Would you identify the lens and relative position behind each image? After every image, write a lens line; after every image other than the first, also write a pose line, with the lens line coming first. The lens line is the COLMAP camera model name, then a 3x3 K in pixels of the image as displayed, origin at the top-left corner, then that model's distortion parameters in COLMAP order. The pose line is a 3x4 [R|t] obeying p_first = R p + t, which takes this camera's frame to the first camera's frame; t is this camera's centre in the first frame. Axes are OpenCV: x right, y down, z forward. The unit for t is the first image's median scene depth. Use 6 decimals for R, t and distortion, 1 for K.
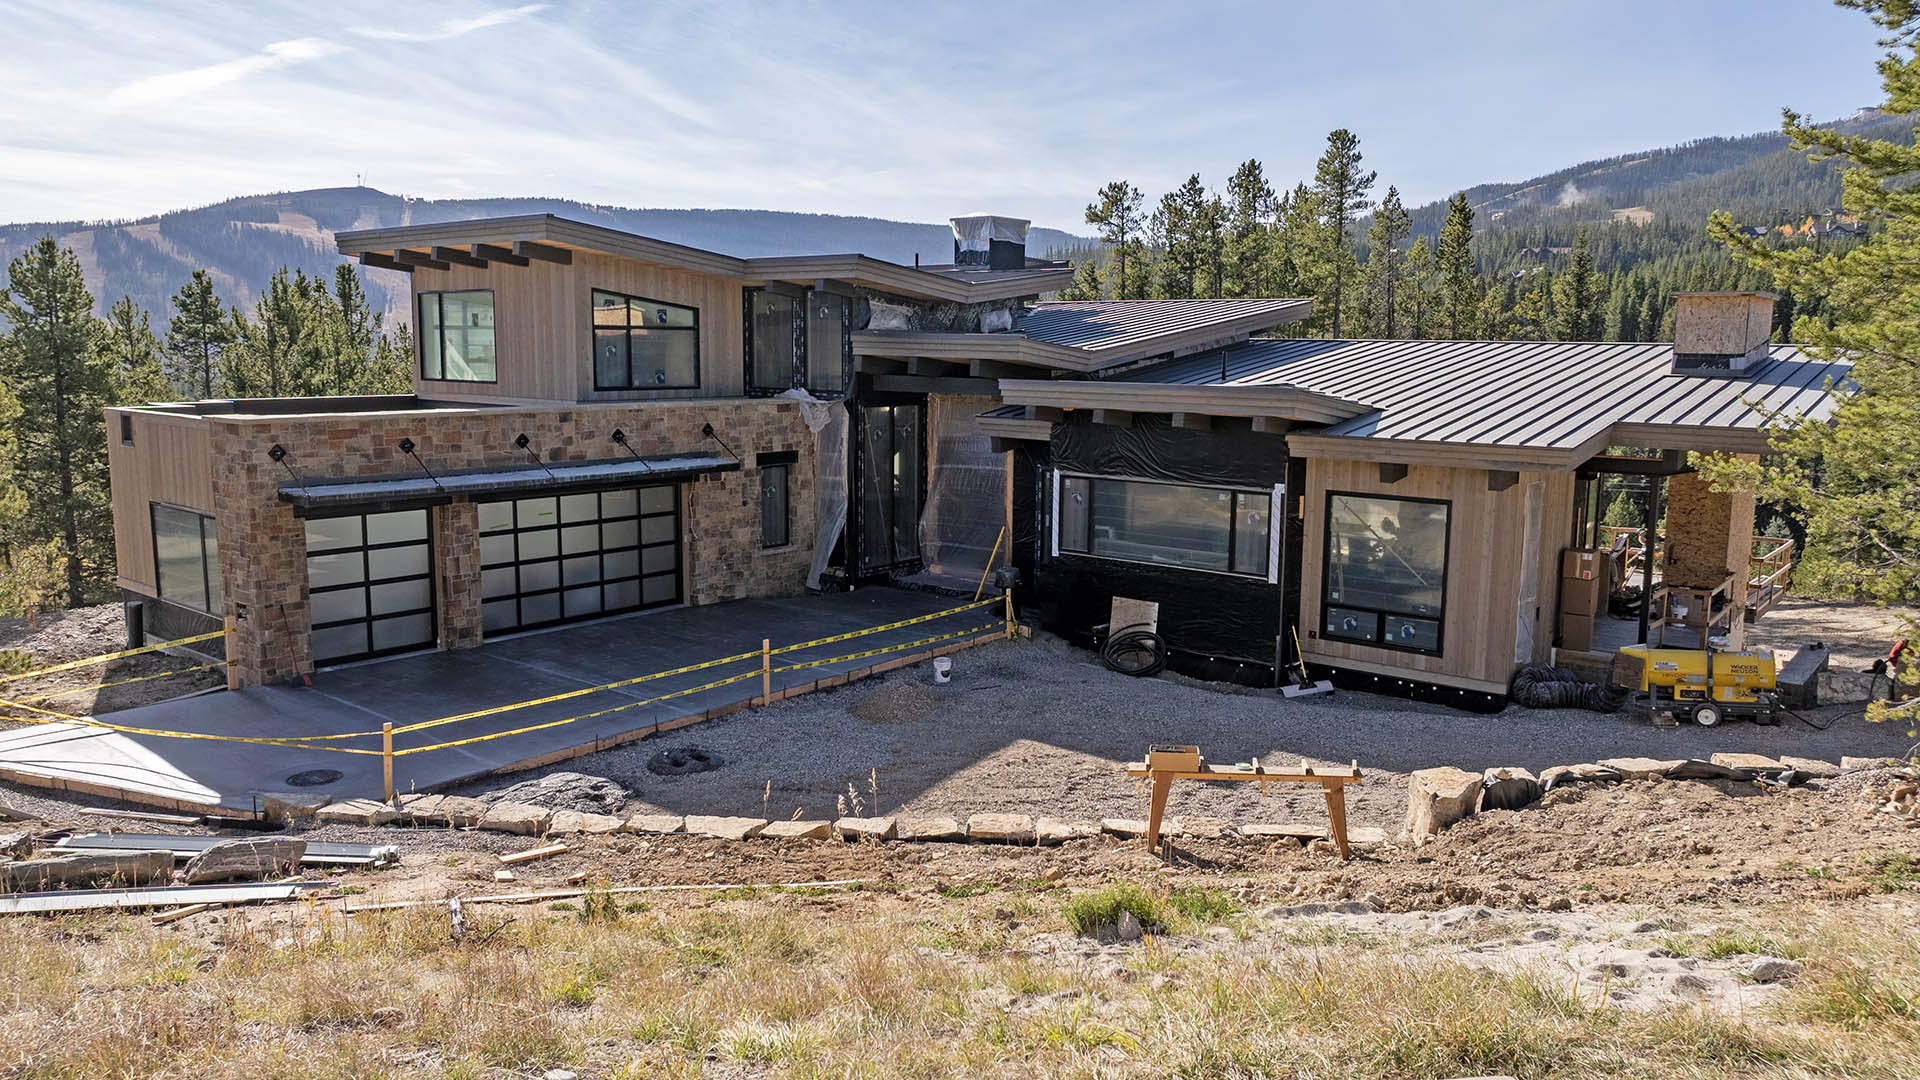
lens RADIAL K [[1348.7, 0, 967.7], [0, 1348.7, 545.3], [0, 0, 1]] dist [-0.027515, 0.013447]
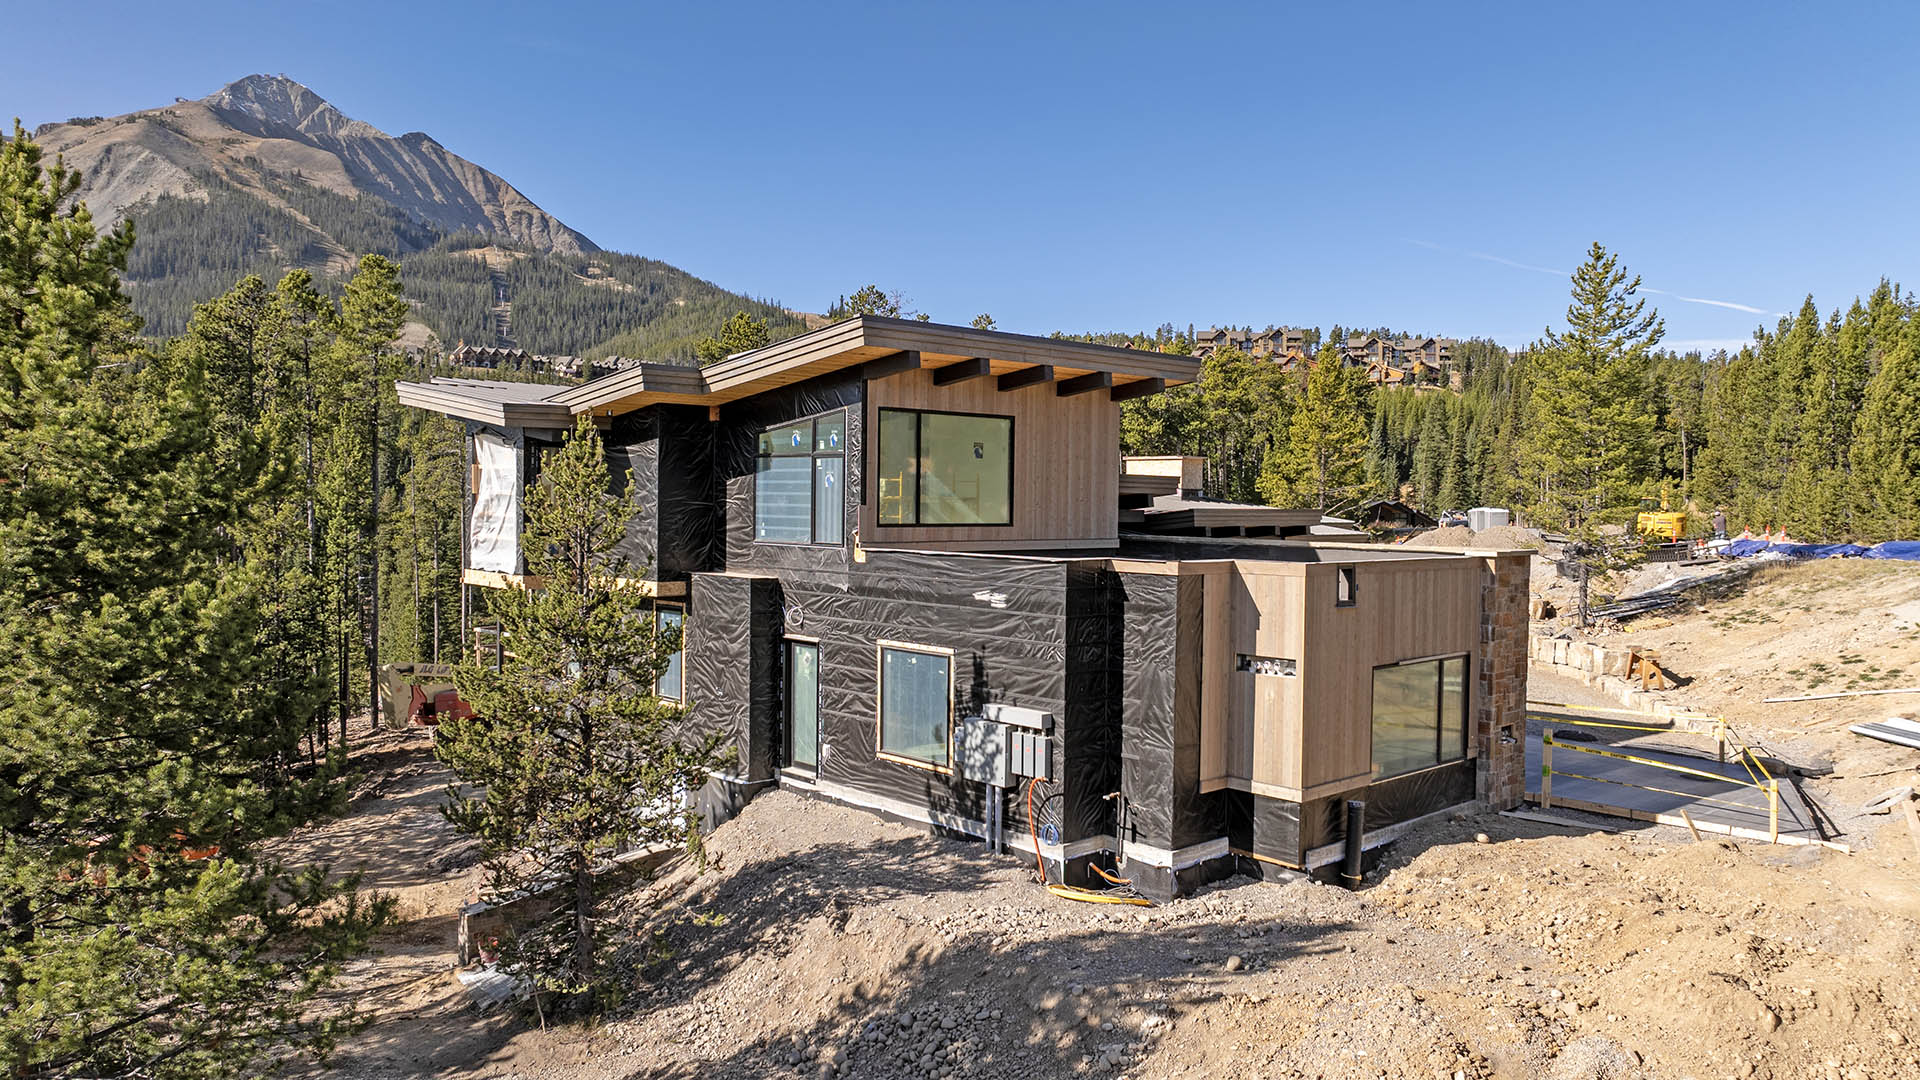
lens RADIAL K [[1348.7, 0, 965.2], [0, 1348.7, 536.9], [0, 0, 1]] dist [-0.027515, 0.013447]
pose [[0.135941, -0.036773, 0.990034, -1.412267], [0.137441, 0.990348, 0.017913, -0.156778], [-0.981137, 0.133636, 0.139683, 1.075033]]
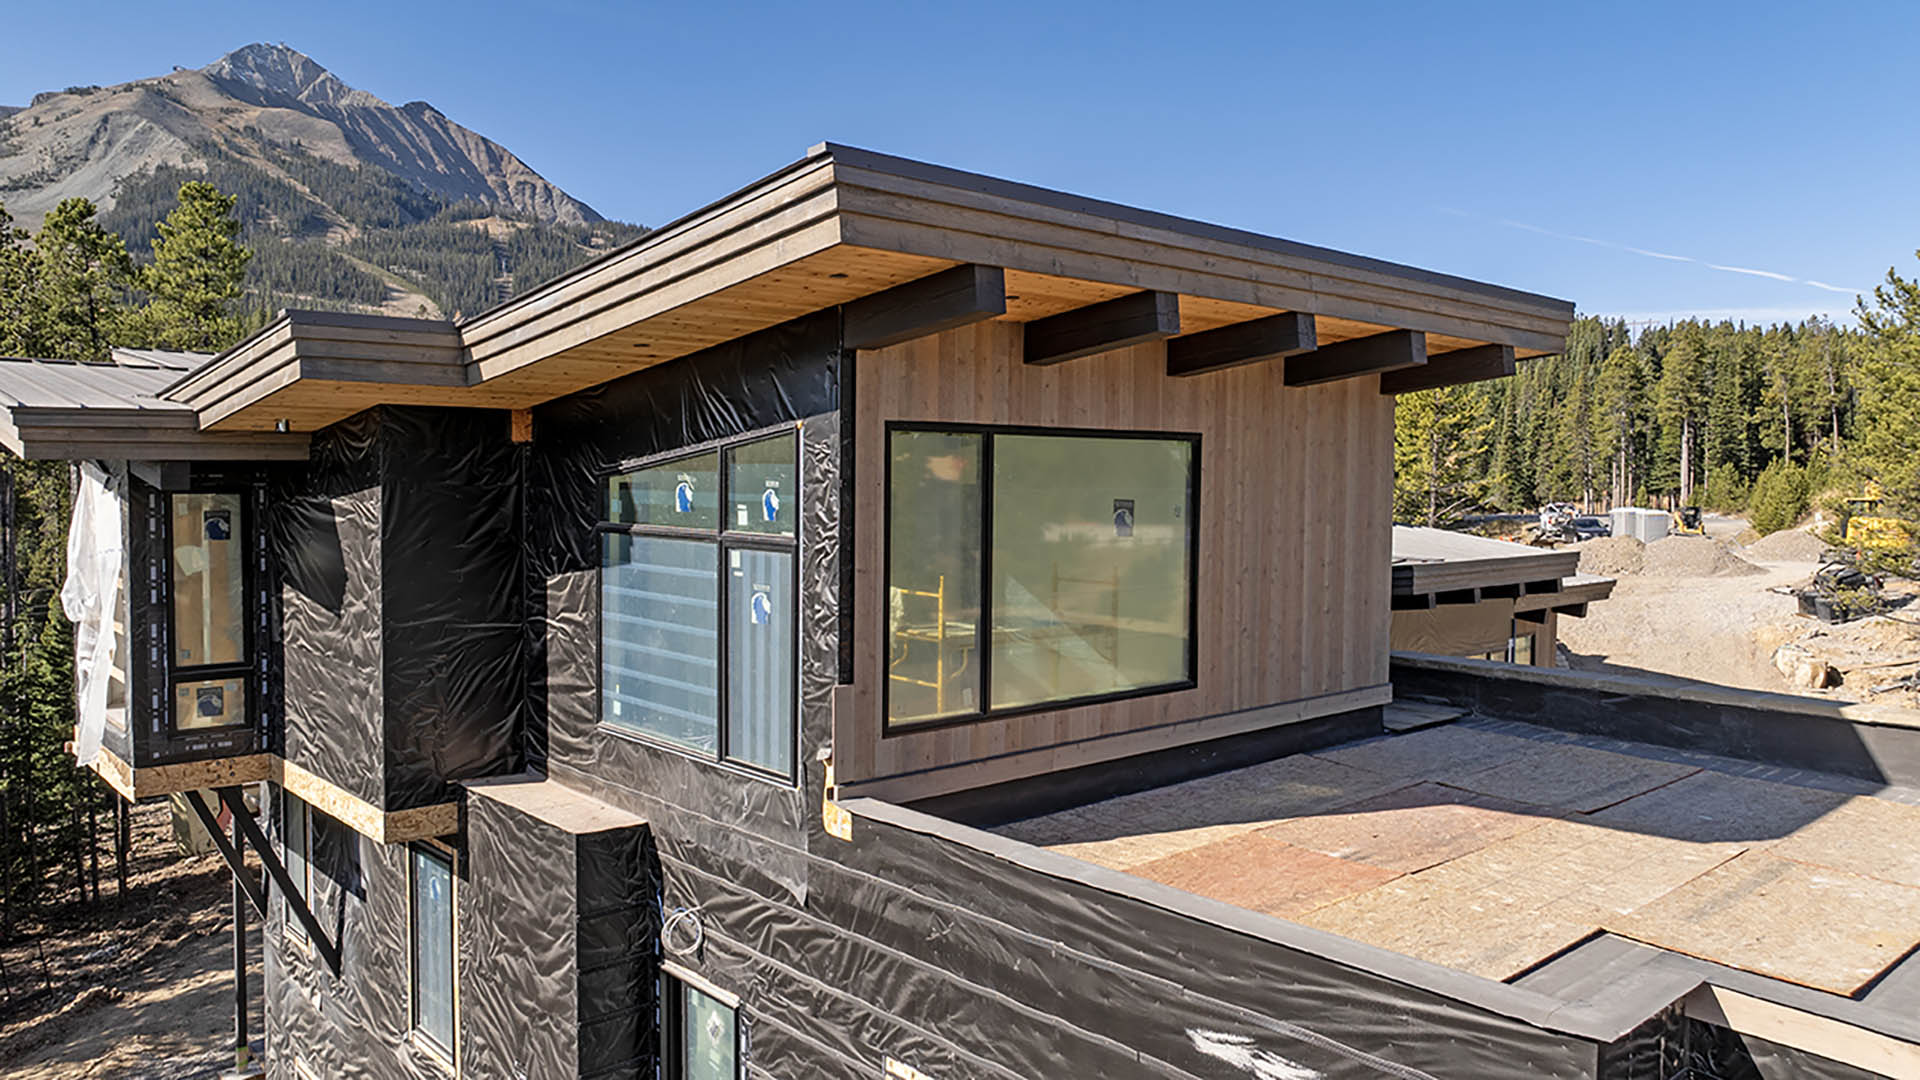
lens RADIAL K [[1348.7, 0, 961.0], [0, 1348.7, 529.6], [0, 0, 1]] dist [-0.027515, 0.013447]
pose [[0.145341, -0.052339, 0.987996, -0.851817], [0.138716, 0.989814, 0.032030, -0.216745], [-0.979609, 0.132395, 0.151121, 1.181320]]
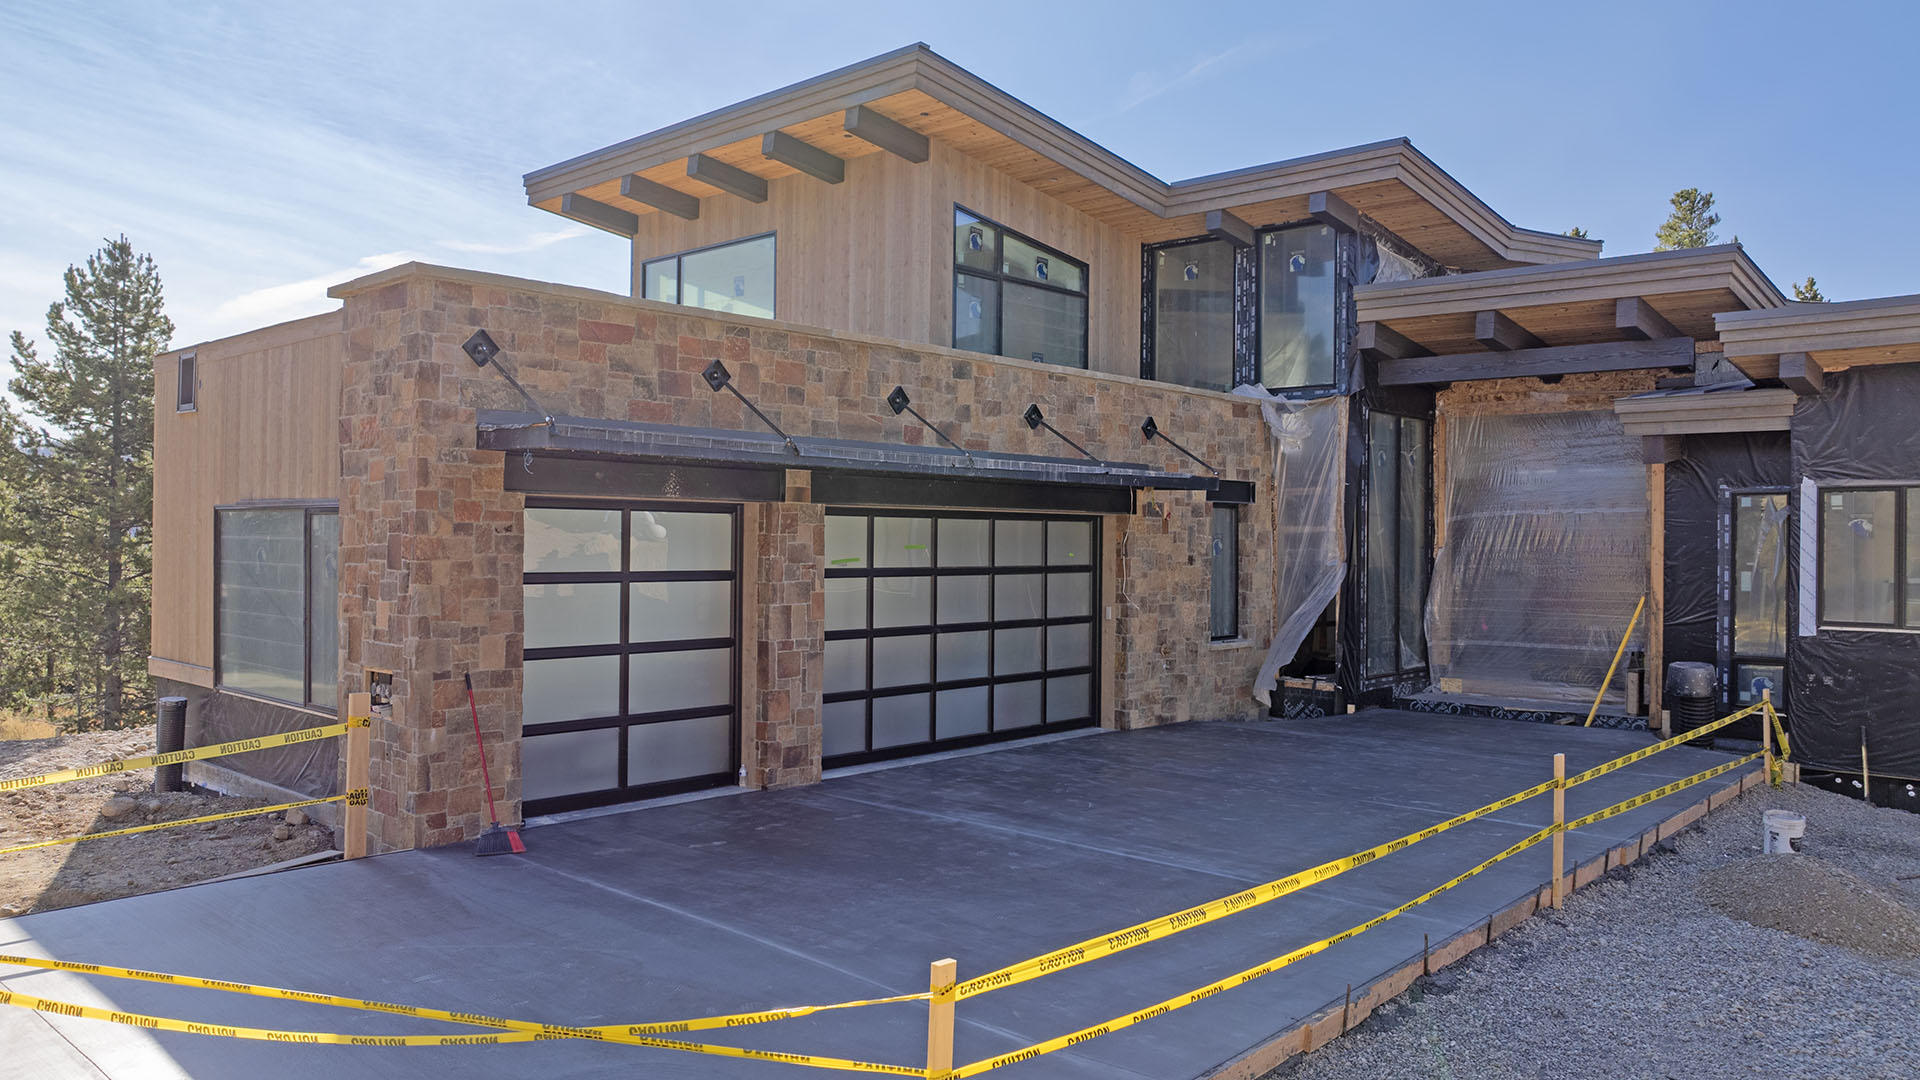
lens RADIAL K [[1348.7, 0, 964.6], [0, 1348.7, 540.2], [0, 0, 1]] dist [-0.027515, 0.013447]
pose [[0.998610, -0.001564, -0.052692, -0.268821], [-0.006279, 0.988916, -0.148341, 0.056516], [0.052340, 0.148466, 0.987531, 0.462674]]
